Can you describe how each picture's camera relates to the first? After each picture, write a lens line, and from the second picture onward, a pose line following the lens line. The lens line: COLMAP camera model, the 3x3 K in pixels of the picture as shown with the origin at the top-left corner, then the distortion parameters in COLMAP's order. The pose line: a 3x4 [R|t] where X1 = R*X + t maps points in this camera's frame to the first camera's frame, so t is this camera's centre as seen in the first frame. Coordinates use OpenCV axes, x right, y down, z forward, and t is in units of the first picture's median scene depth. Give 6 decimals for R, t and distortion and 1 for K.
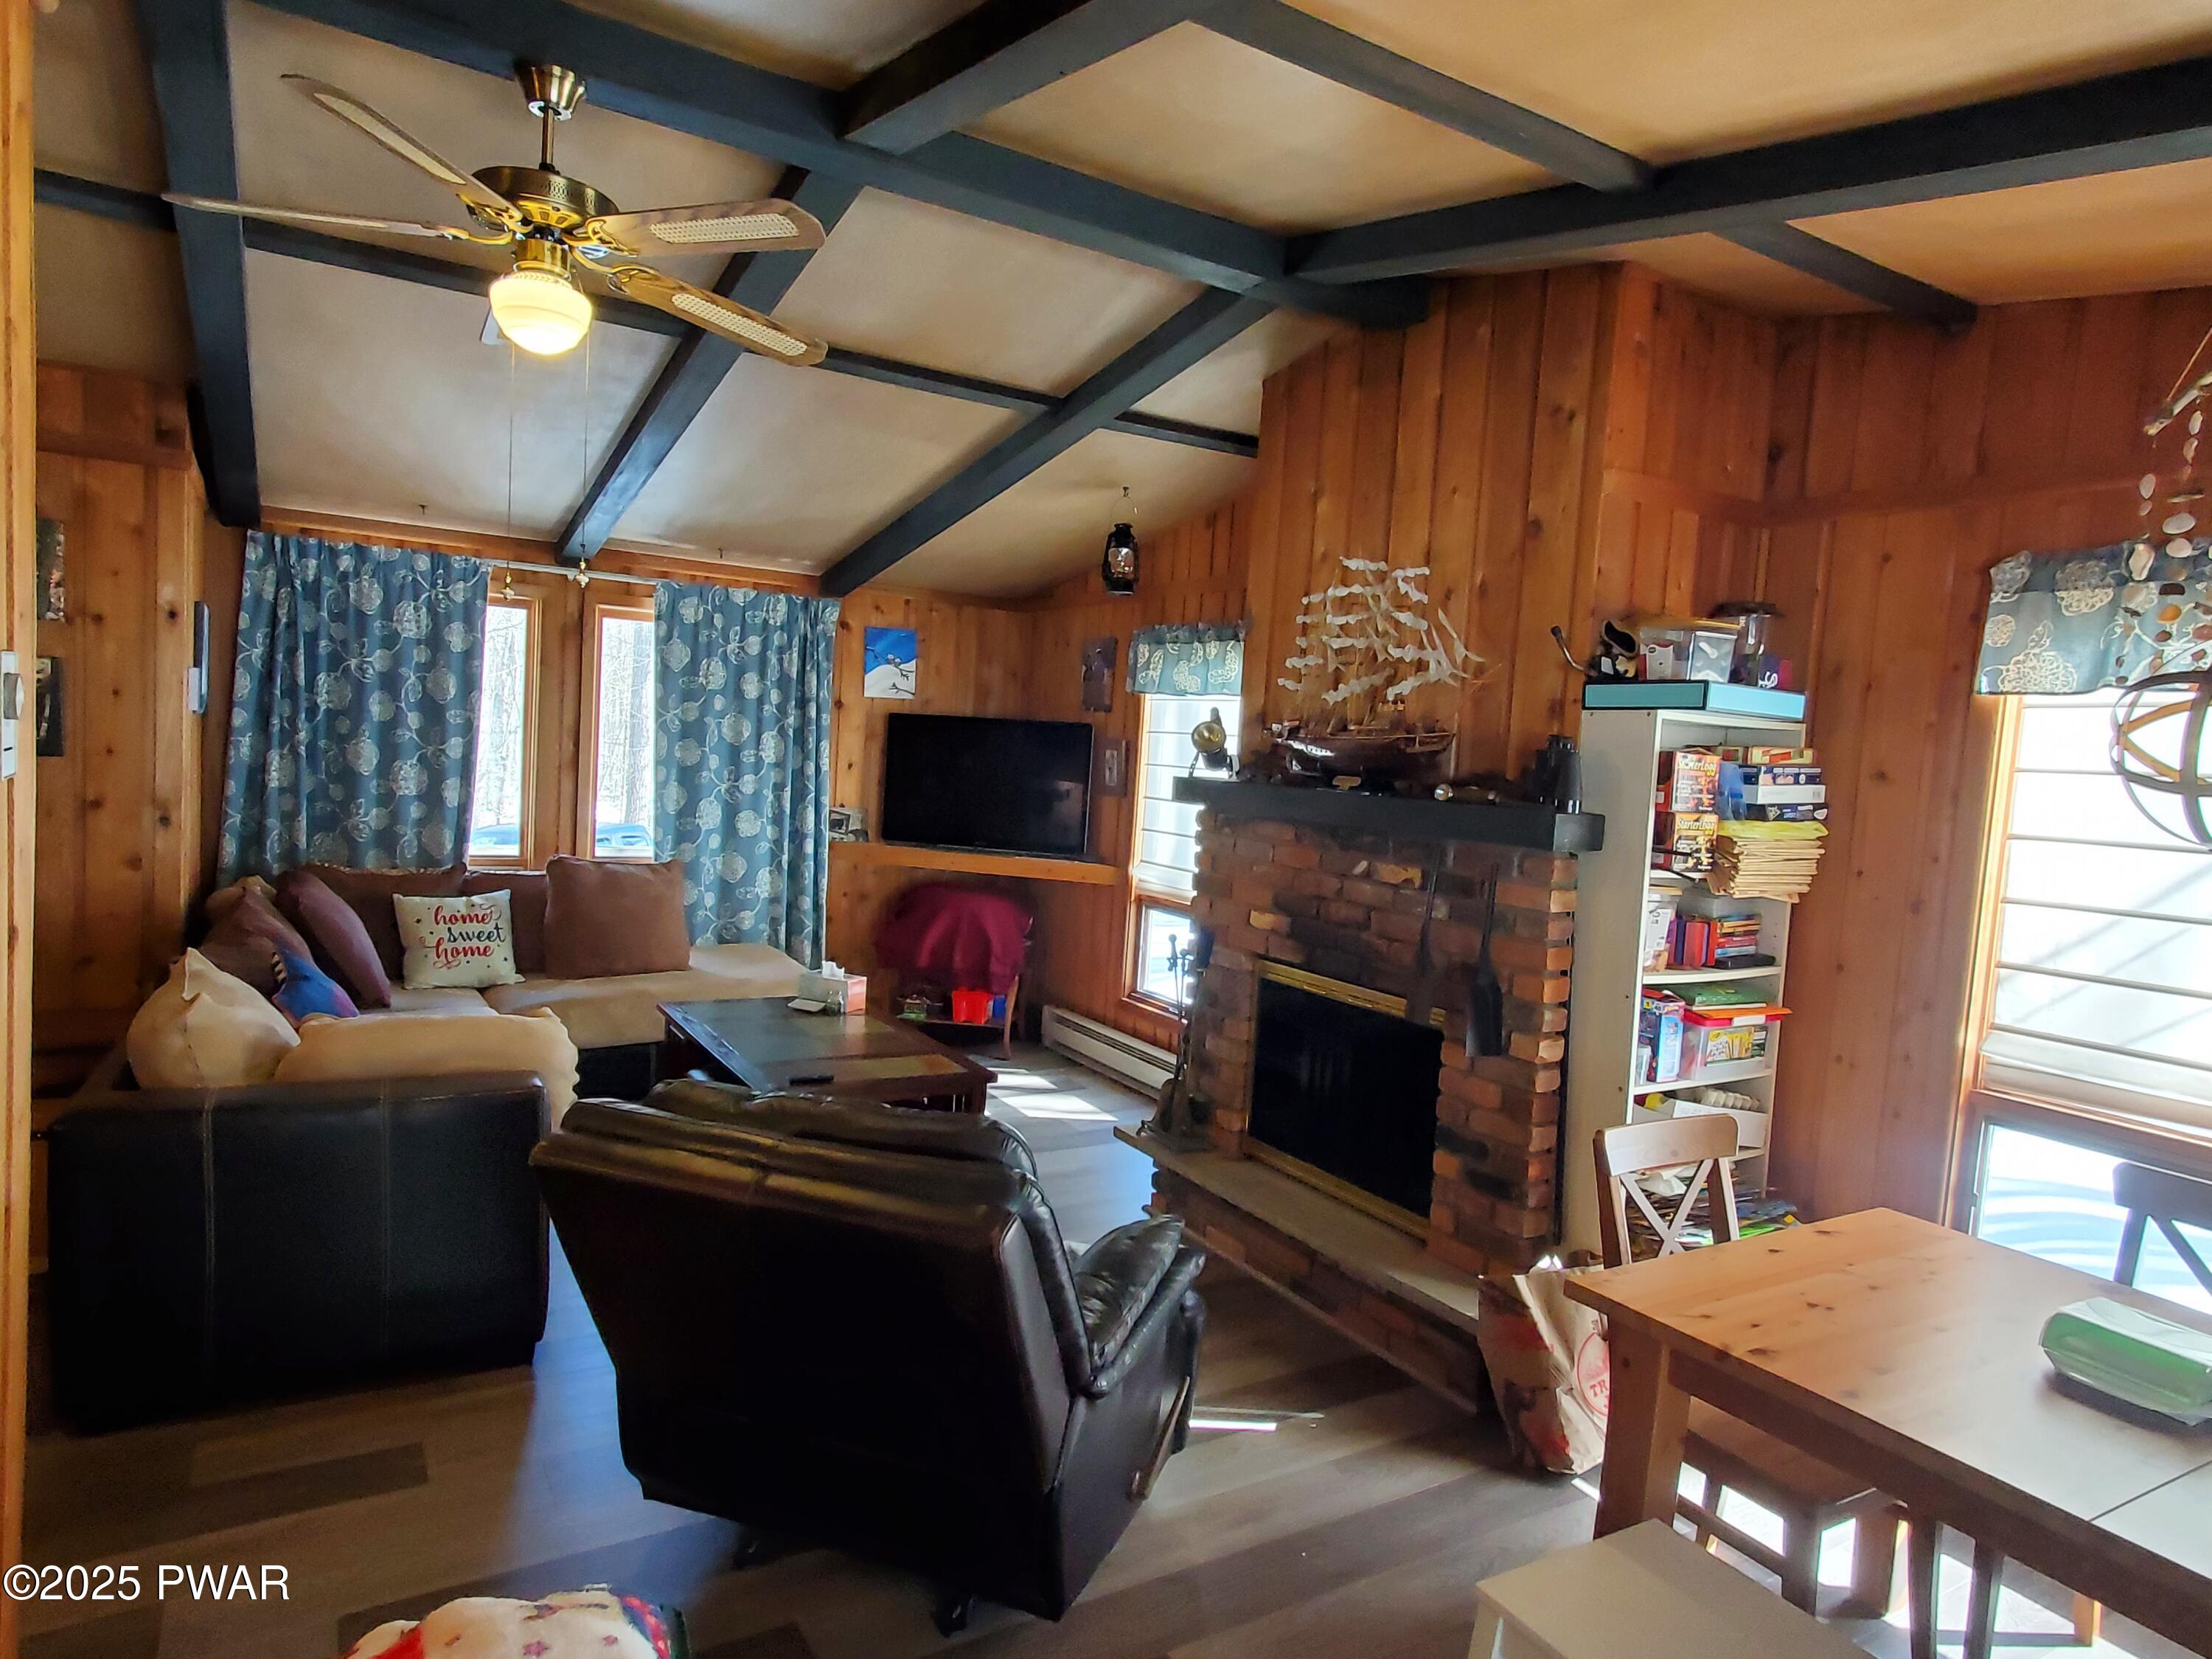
lens RADIAL K [[1309.4, 0, 1109.3], [0, 1309.4, 839.0], [0, 0, 1]] dist [0.007033, 0.000484]
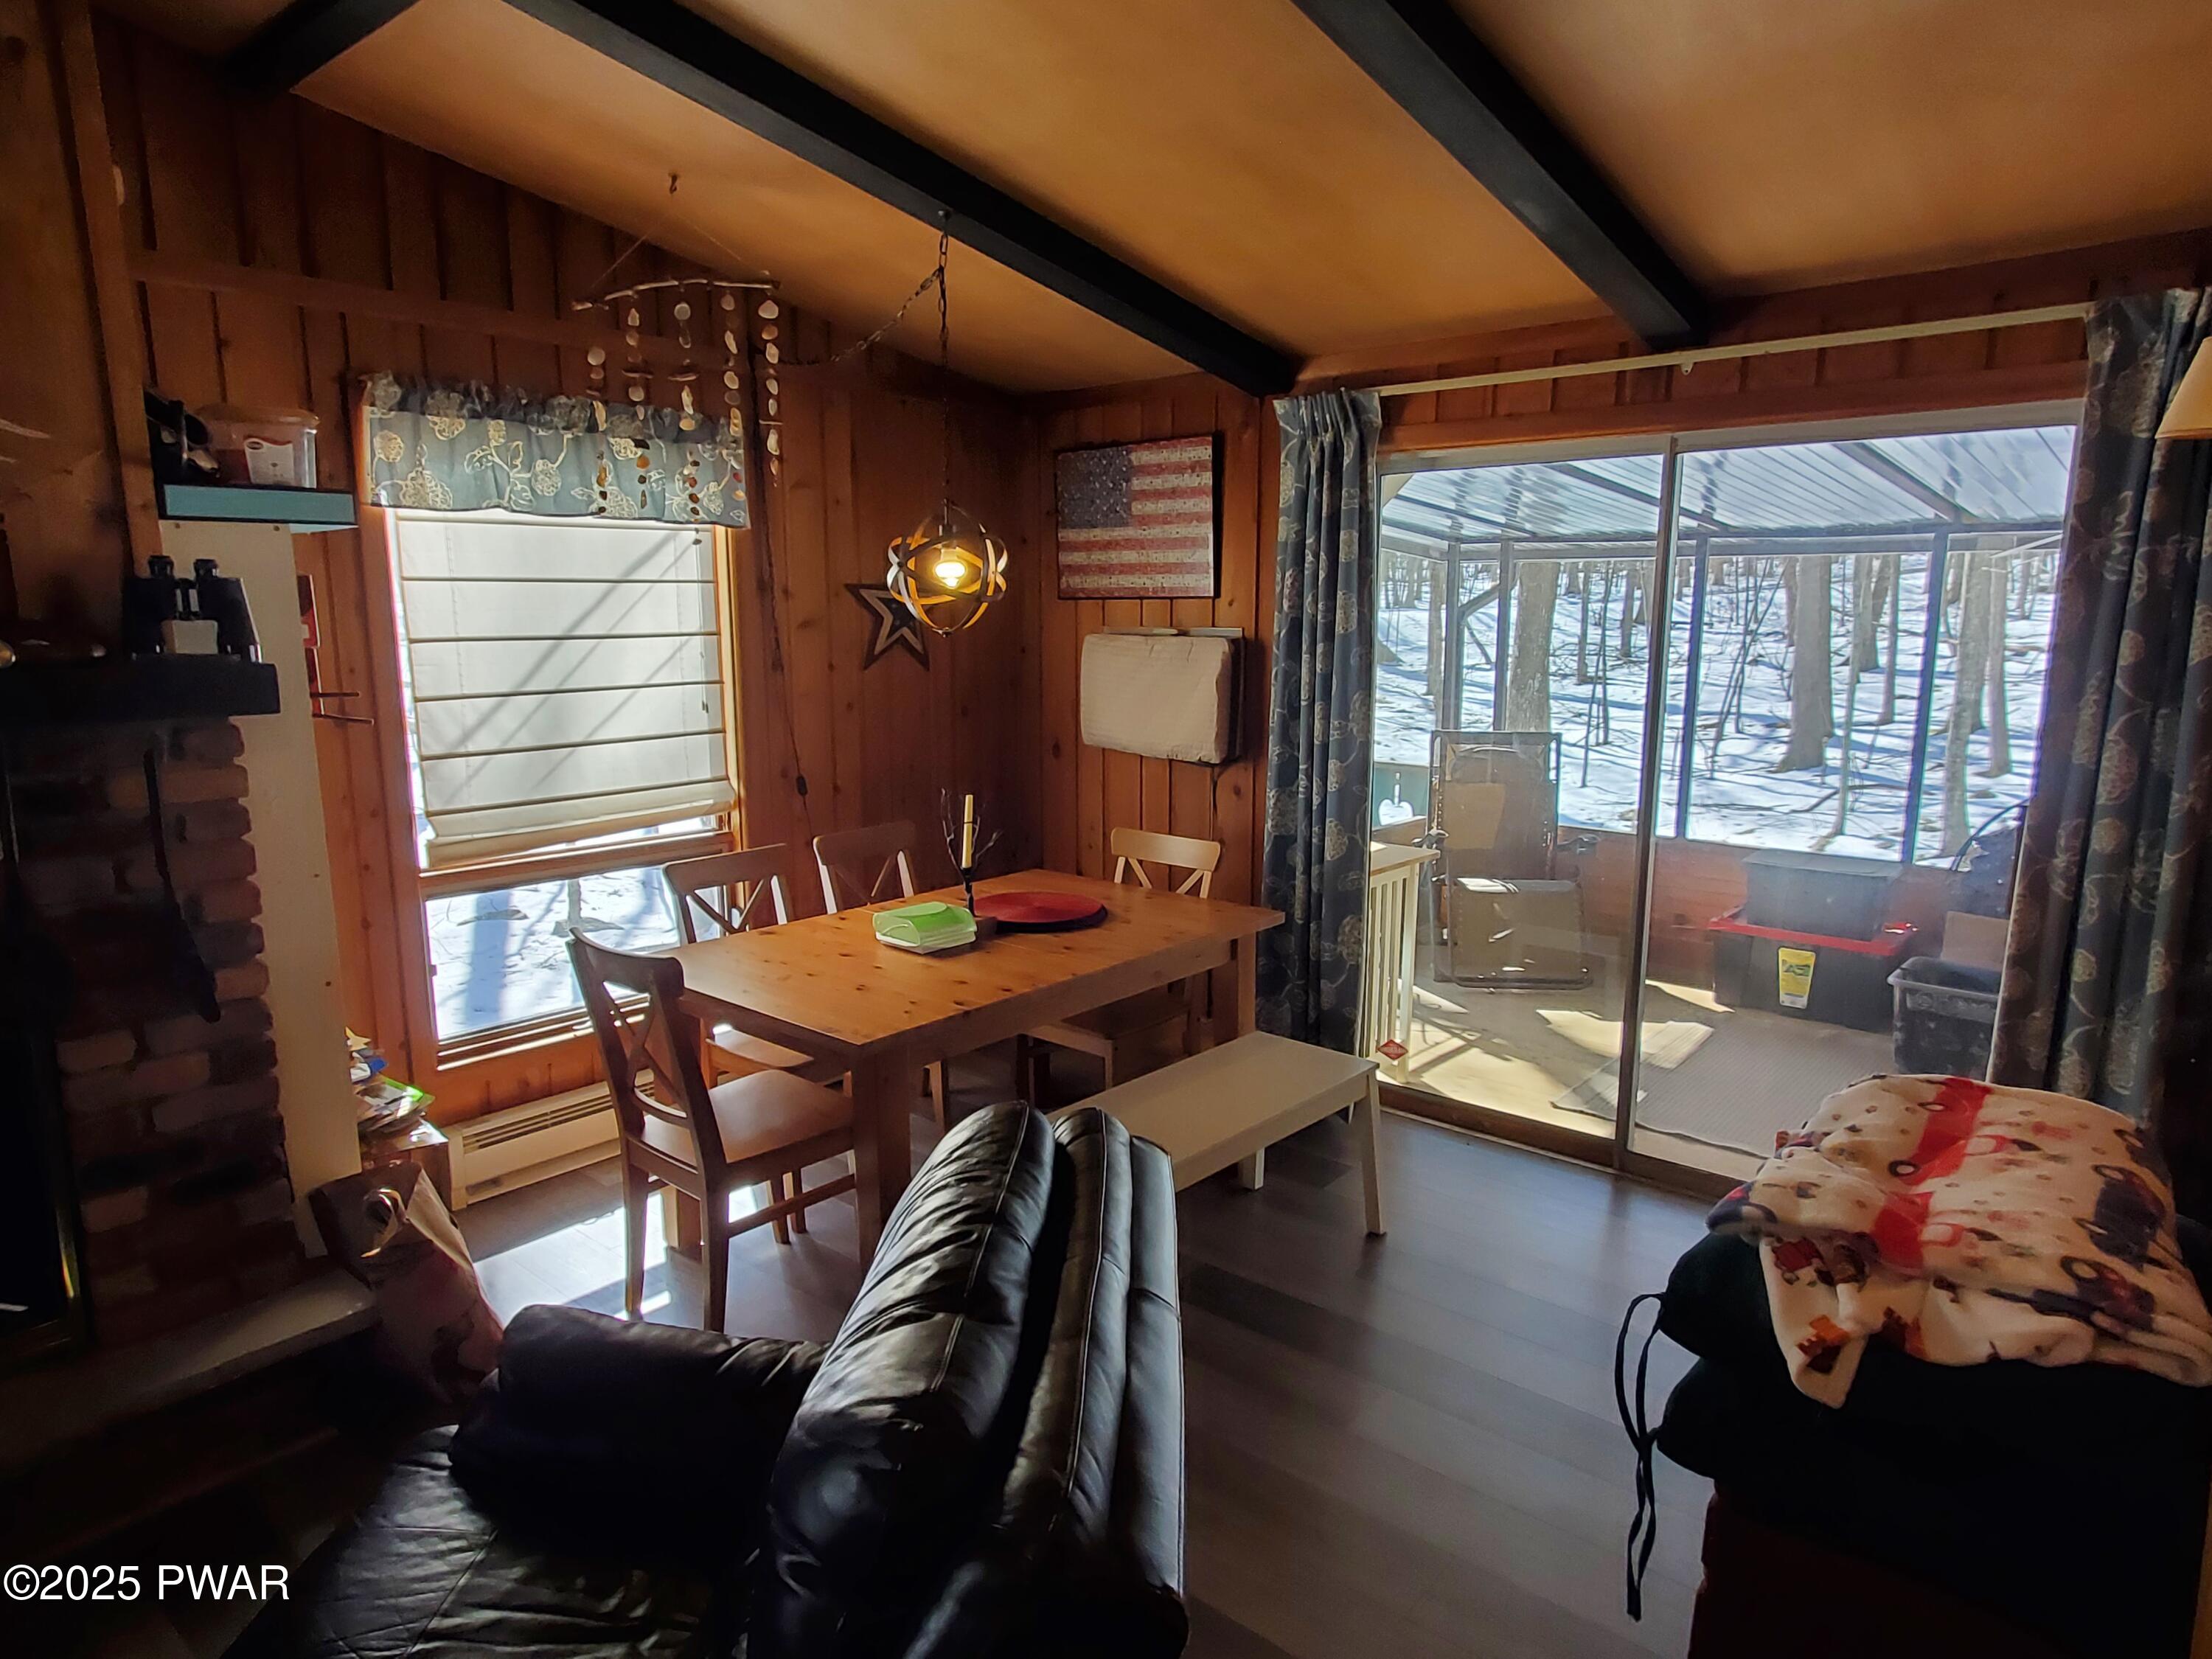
lens RADIAL K [[1309.4, 0, 1100.1], [0, 1309.4, 845.2], [0, 0, 1]] dist [0.007033, 0.000484]
pose [[-0.303332, -0.233200, 0.923909, -0.295359], [0.045640, 0.964923, 0.258536, -0.051534], [-0.951791, 0.120589, -0.282048, 0.425390]]
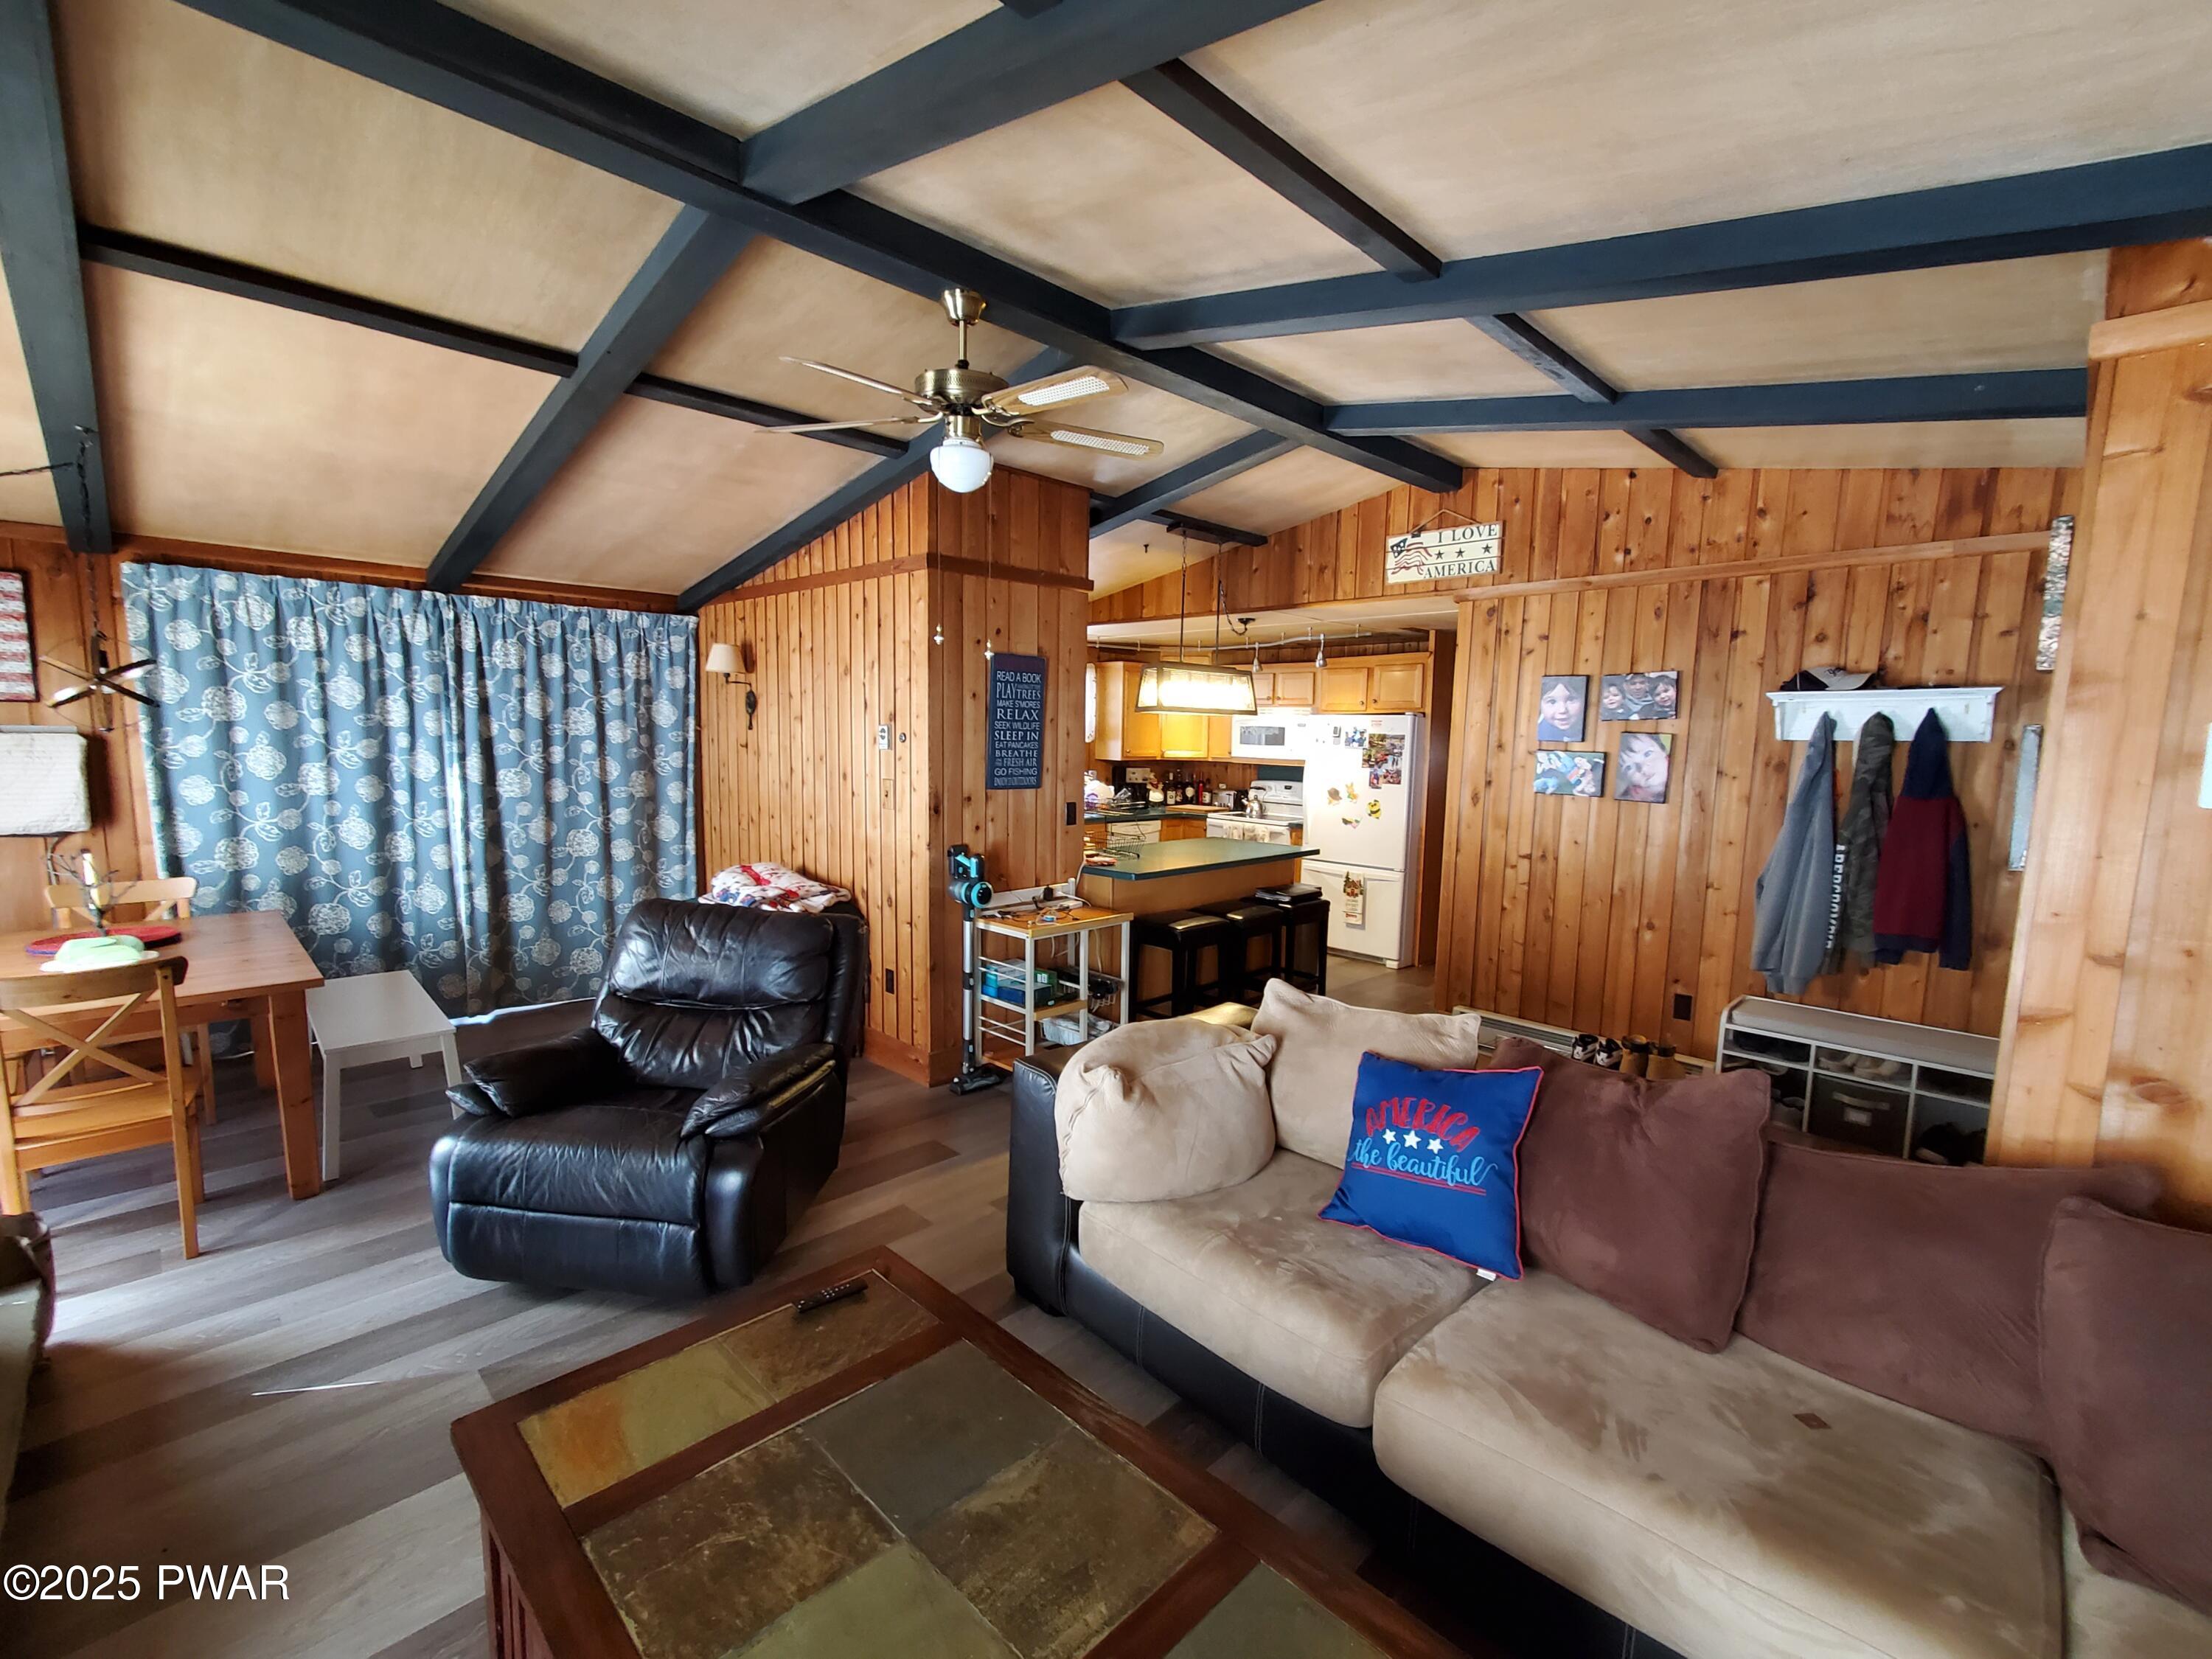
lens RADIAL K [[970.9, 0, 1108.5], [0, 970.9, 842.0], [0, 0, 1]] dist [0.007002, -0.000318]
pose [[-0.968991, -0.055904, -0.240691, -0.162817], [-0.097914, 0.981203, 0.166290, -0.084784], [0.226870, 0.184701, -0.956251, 1.007052]]
